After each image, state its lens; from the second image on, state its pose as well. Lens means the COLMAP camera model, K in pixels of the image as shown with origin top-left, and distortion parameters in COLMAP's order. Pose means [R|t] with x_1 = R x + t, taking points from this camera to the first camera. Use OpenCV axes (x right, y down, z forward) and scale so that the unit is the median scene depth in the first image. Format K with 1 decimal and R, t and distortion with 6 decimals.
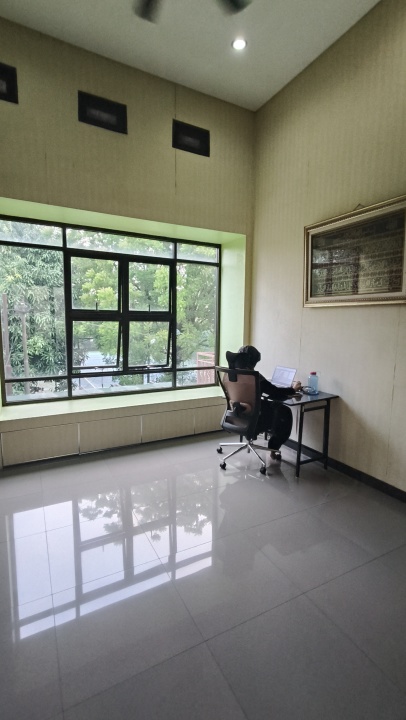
lens RADIAL K [[339.9, 0, 204.5], [0, 339.9, 358.8], [0, 0, 1]] dist [0.002313, 0.000563]
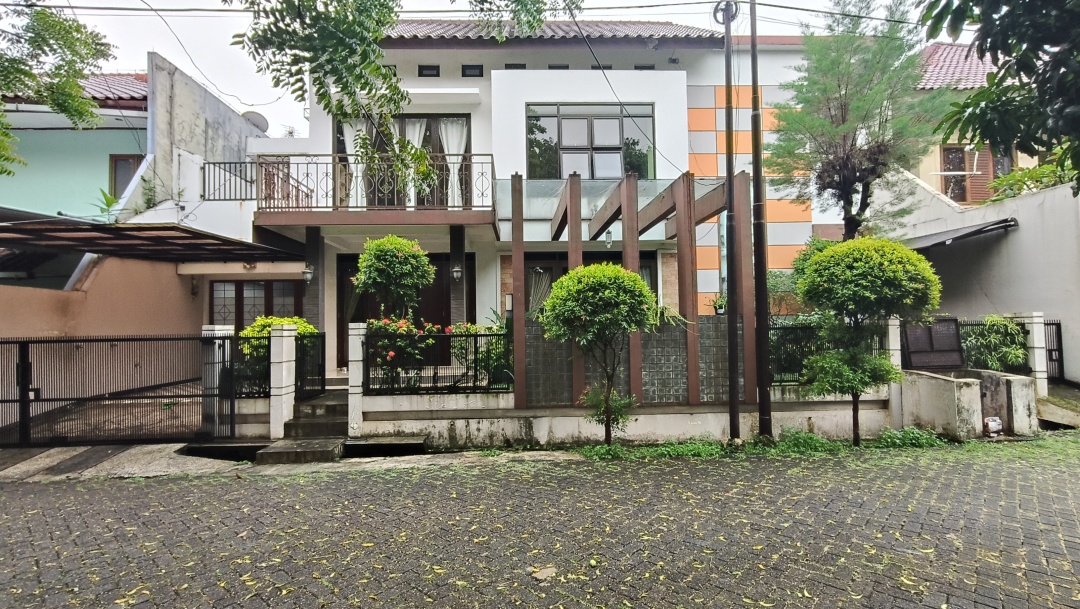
lens RADIAL K [[509.8, 0, 542.5], [0, 509.8, 311.1], [0, 0, 1]] dist [0.002313, 0.000563]
pose [[0.908500, -0.036635, -0.416277, 0.574249], [-0.024104, 0.989897, -0.139723, 1.030249], [0.417190, 0.136972, 0.898438, -1.286633]]
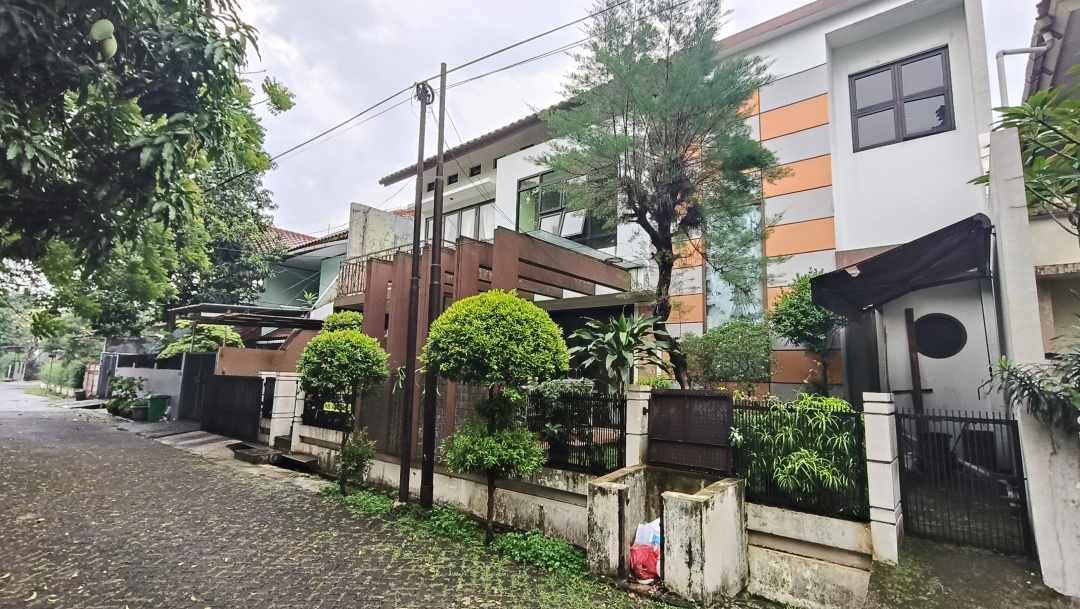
lens RADIAL K [[509.8, 0, 546.9], [0, 509.8, 301.6], [0, 0, 1]] dist [0.002313, 0.000563]
pose [[0.386218, -0.133536, -0.912690, 2.067011], [-0.132628, 0.971145, -0.198211, 0.846638], [0.912823, 0.197601, 0.357363, 0.098553]]
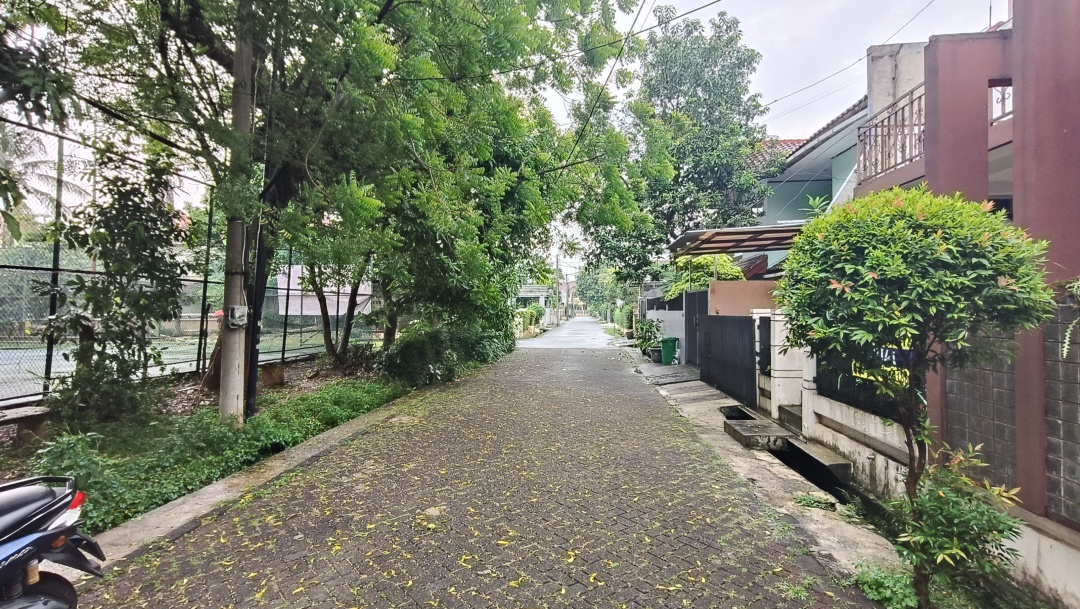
lens RADIAL K [[509.8, 0, 539.4], [0, 509.8, 308.0], [0, 0, 1]] dist [0.002313, 0.000563]
pose [[-0.534969, -0.009465, -0.844819, 0.974319], [-0.098602, 0.993803, 0.051305, 0.847998], [0.839098, 0.110748, -0.532587, 0.102333]]
